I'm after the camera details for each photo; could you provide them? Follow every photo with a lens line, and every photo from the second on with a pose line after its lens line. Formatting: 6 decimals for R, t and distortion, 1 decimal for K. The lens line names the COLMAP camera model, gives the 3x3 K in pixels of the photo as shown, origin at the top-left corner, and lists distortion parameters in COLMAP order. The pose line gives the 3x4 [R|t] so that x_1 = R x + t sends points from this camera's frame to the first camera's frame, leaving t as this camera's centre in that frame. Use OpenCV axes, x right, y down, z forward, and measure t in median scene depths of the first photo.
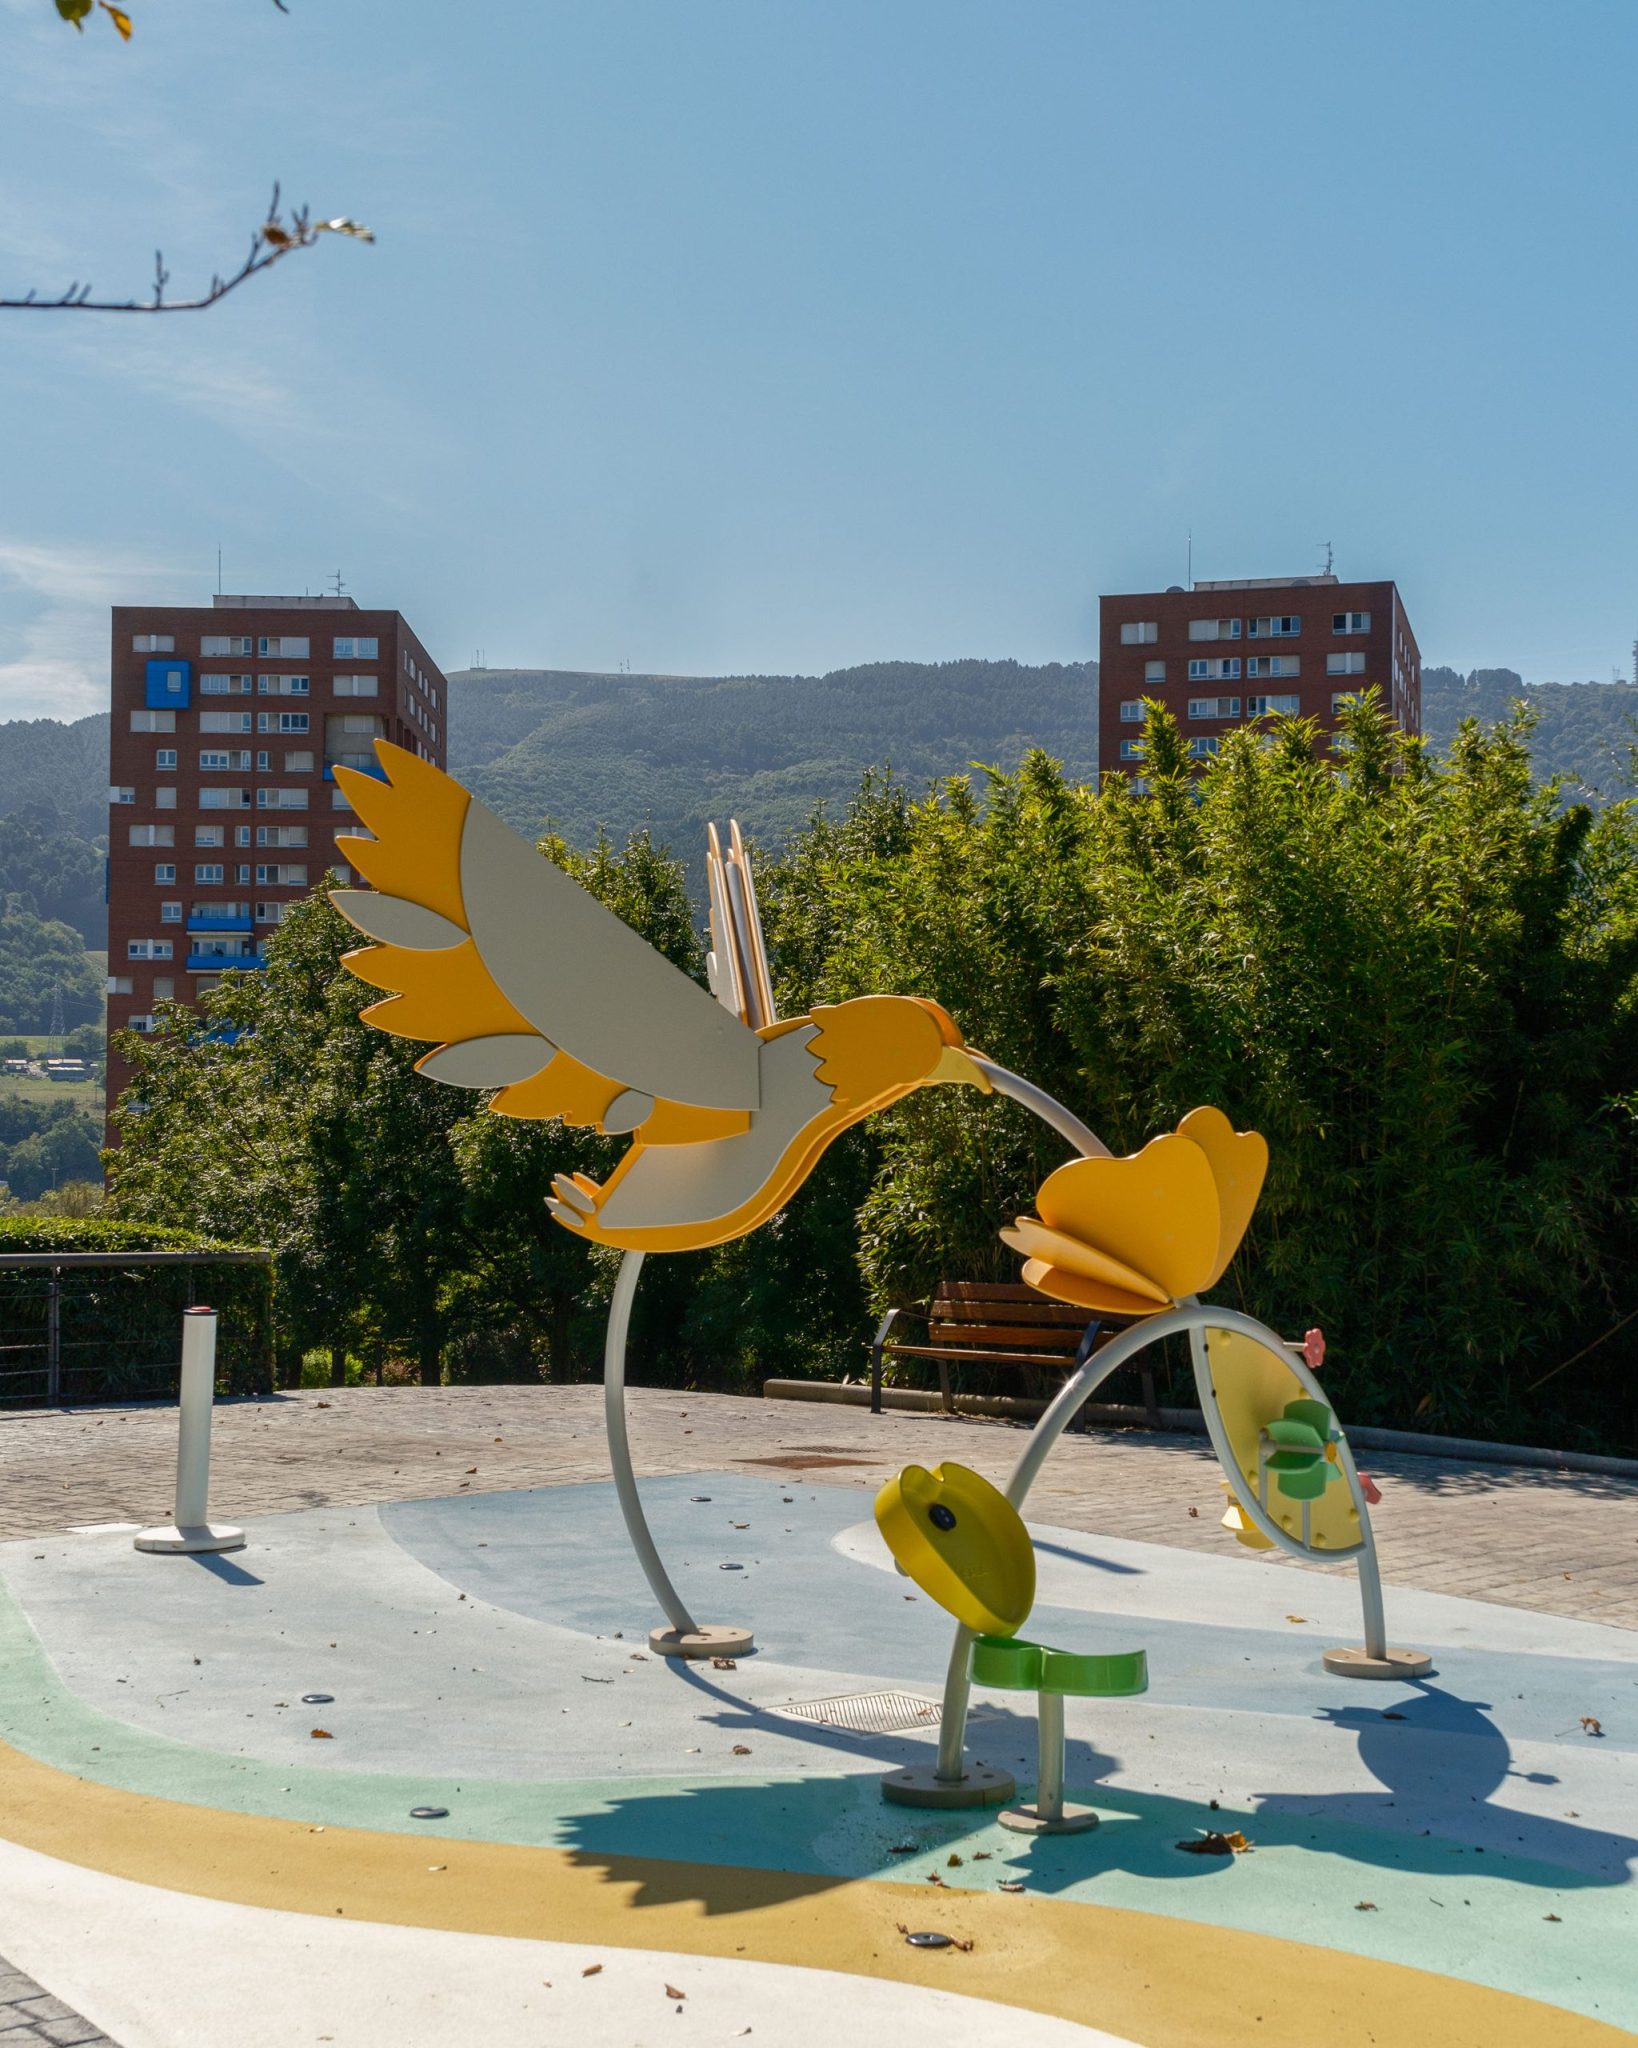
lens RADIAL K [[3825.7, 0, 819.5], [0, 3825.7, 1056.7], [0, 0, 1]] dist [0.262767, -0.065916]
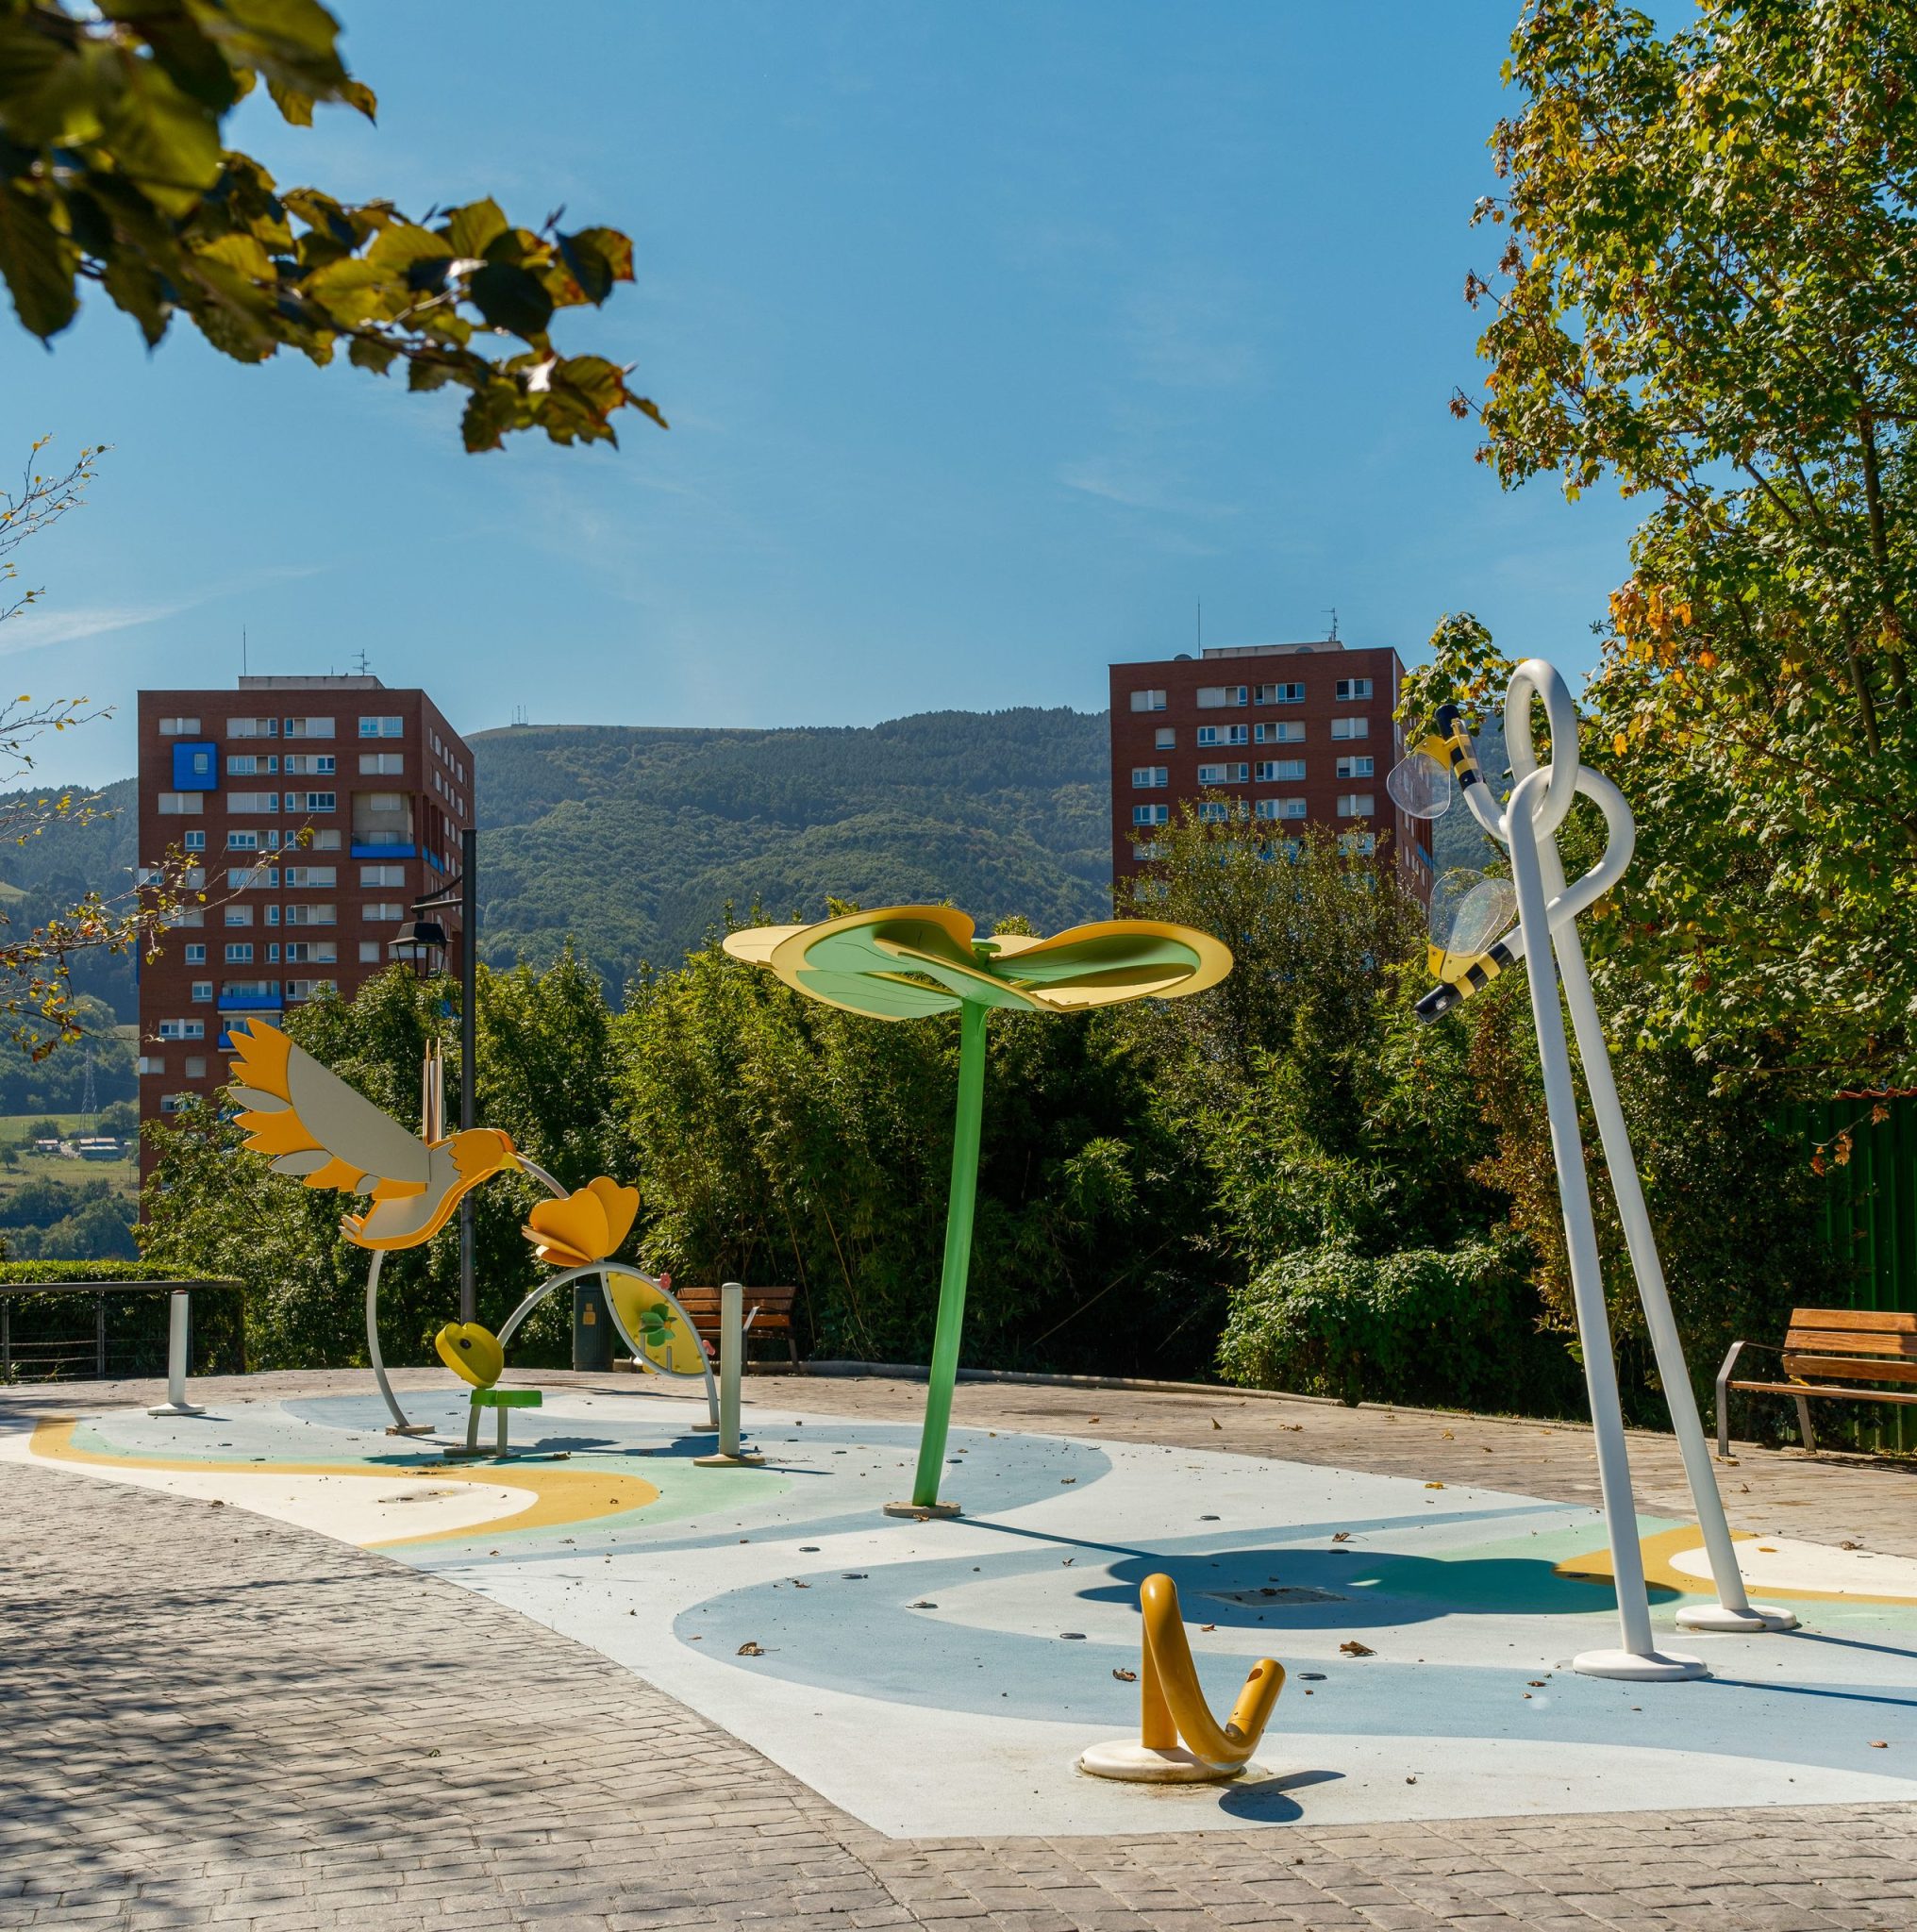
lens RADIAL K [[4961.7, 0, 959.9], [0, 4961.7, 1046.2], [0, 0, 1]] dist [0.372821, 0.668705]
pose [[0.999593, -0.018779, -0.021495, 0.057508], [0.018523, 0.999756, -0.012053, -0.003891], [0.021716, 0.011650, 0.999696, -0.302199]]
